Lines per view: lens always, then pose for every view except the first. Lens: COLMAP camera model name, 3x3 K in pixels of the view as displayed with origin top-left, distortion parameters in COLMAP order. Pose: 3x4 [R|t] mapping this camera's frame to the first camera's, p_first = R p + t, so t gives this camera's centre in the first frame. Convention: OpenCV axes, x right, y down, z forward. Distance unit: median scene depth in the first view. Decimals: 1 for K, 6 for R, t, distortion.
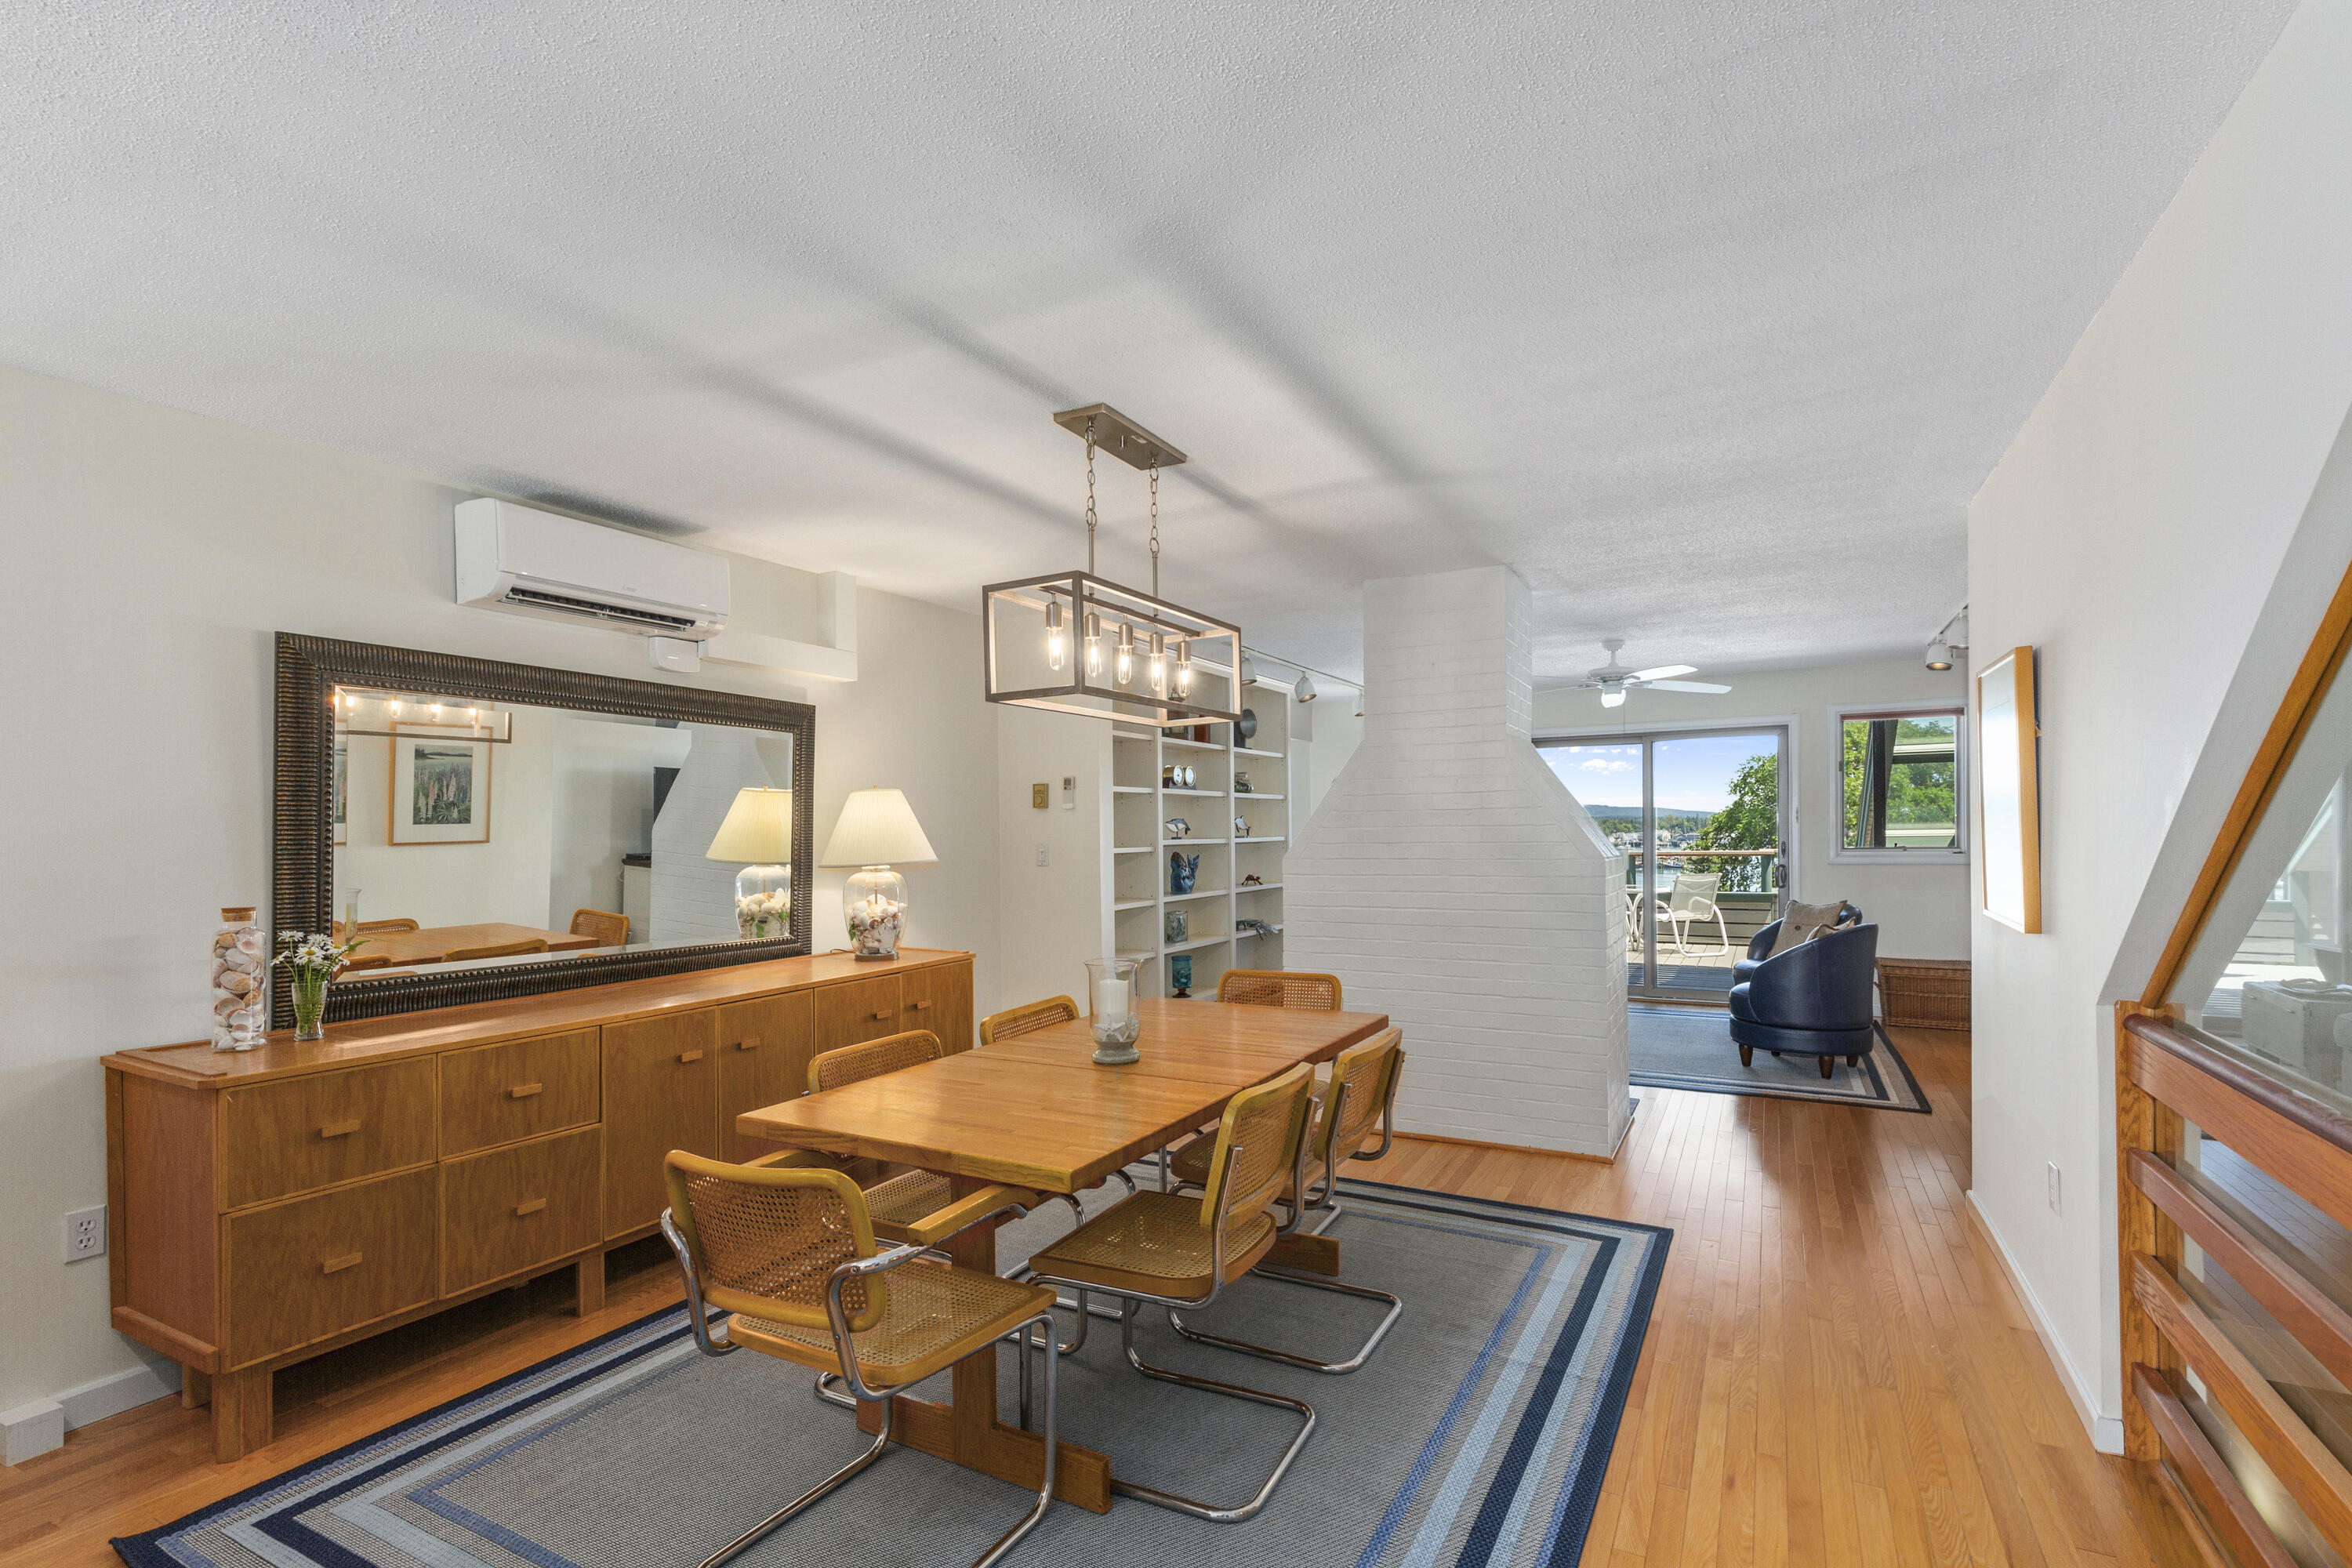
lens RADIAL K [[1085.0, 0, 1182.6], [0, 1085.0, 839.9], [0, 0, 1]] dist [0.001390, 0.000251]
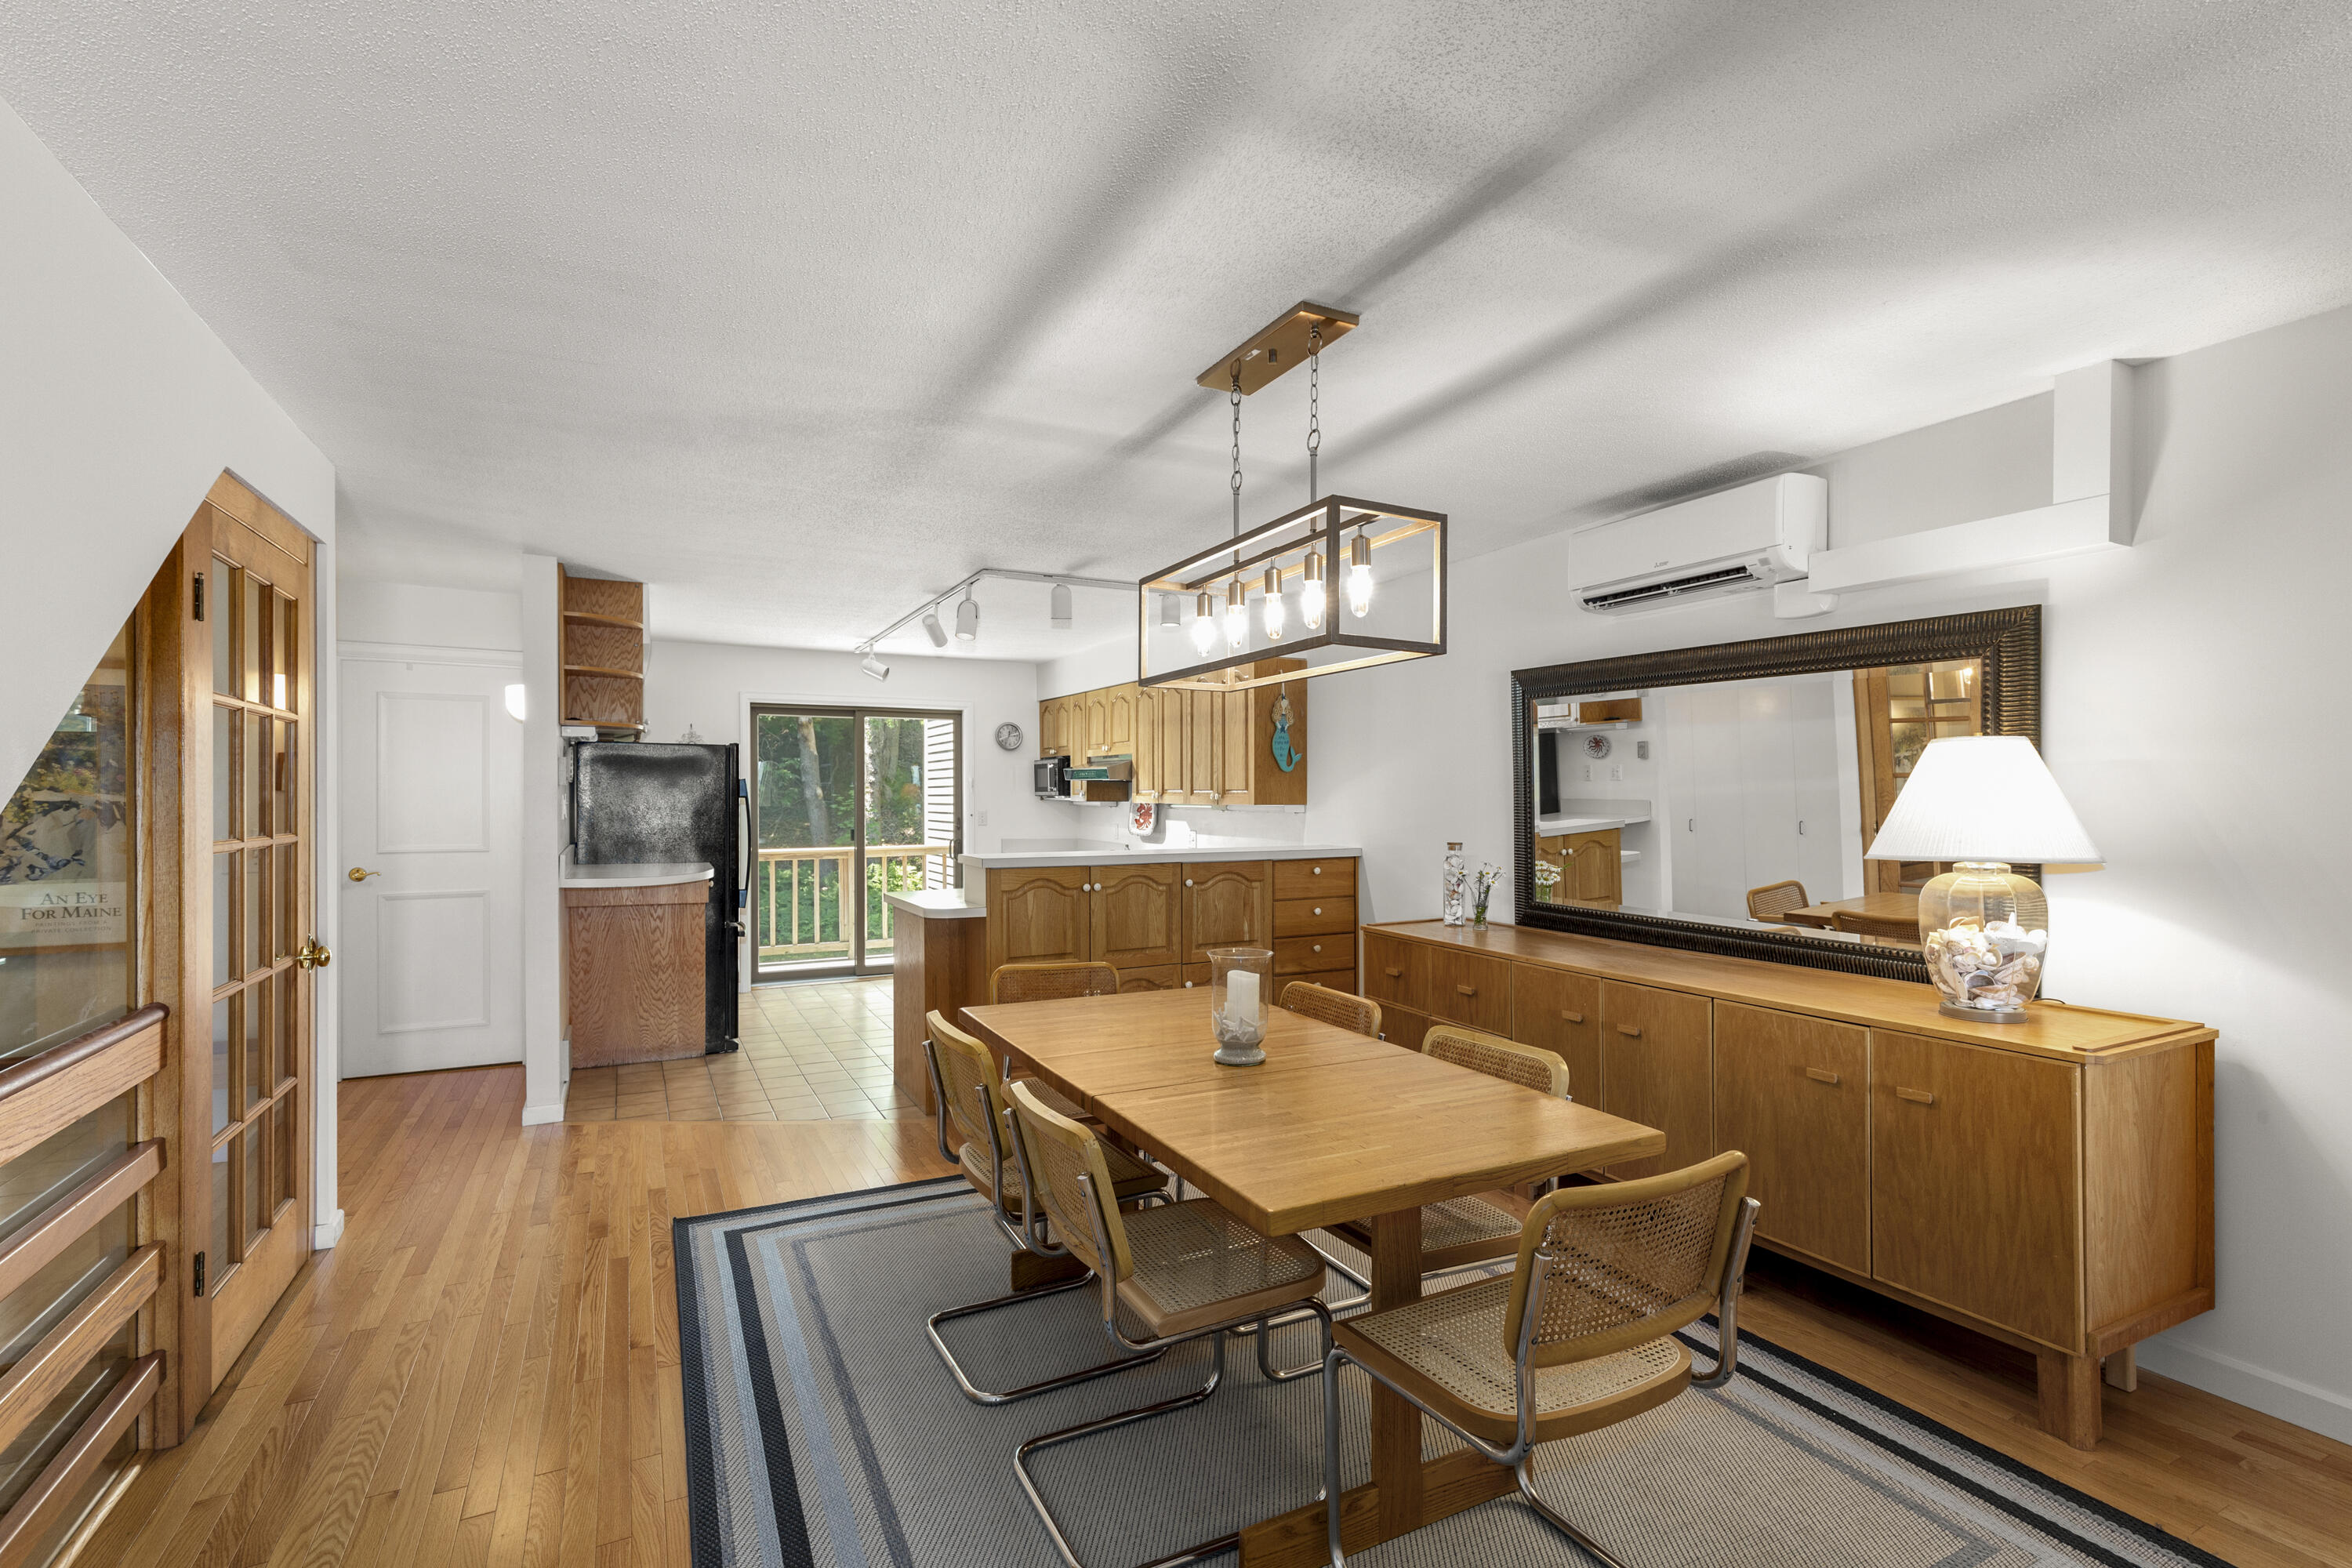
lens RADIAL K [[1065.5, 0, 1184.9], [0, 1065.5, 795.2], [0, 0, 1]] dist [0.000699, -0.000112]
pose [[-0.559650, 0.011569, -0.828648, 0.664320], [-0.001856, 0.999883, 0.015213, -0.032115], [0.828727, 0.010051, -0.559563, 1.381092]]
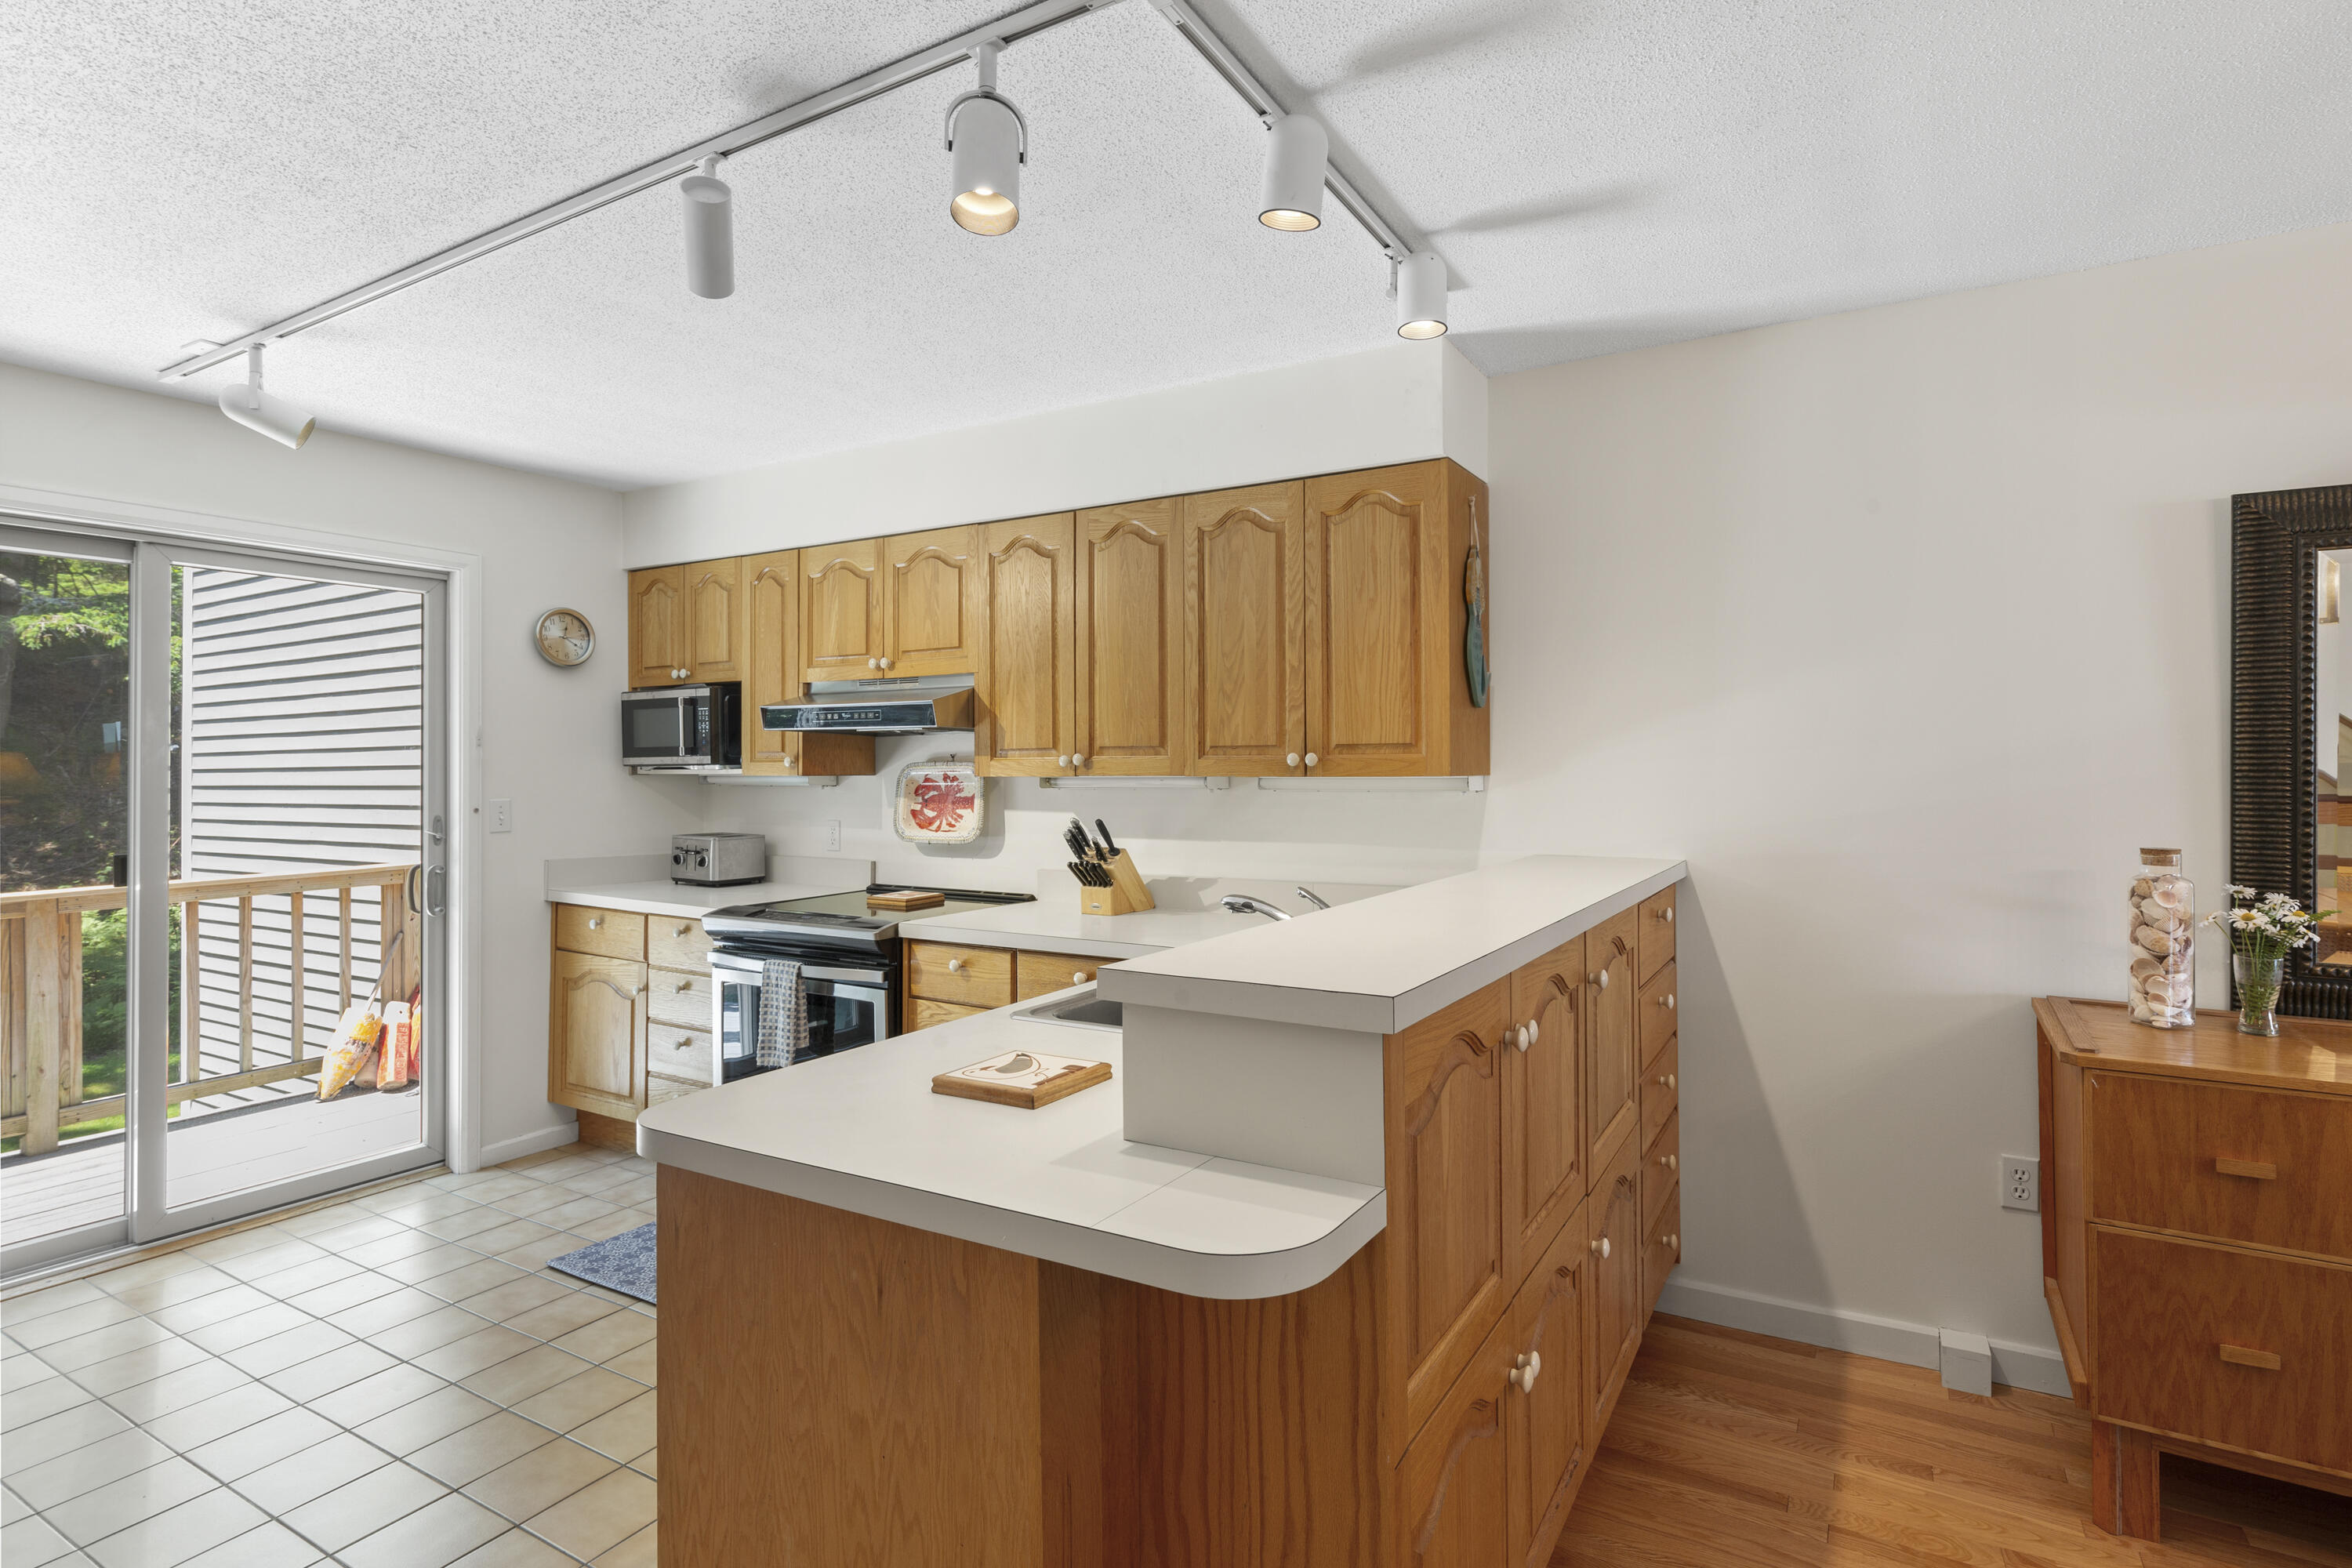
lens RADIAL K [[1159.2, 0, 1225.8], [0, 1159.2, 751.2], [0, 0, 1]] dist [0.000096, 0.000315]
pose [[-0.023569, -0.001598, -0.999721, 0.006158], [-0.003160, 0.999994, -0.001524, -0.005546], [0.999717, 0.003123, -0.023573, 0.285090]]
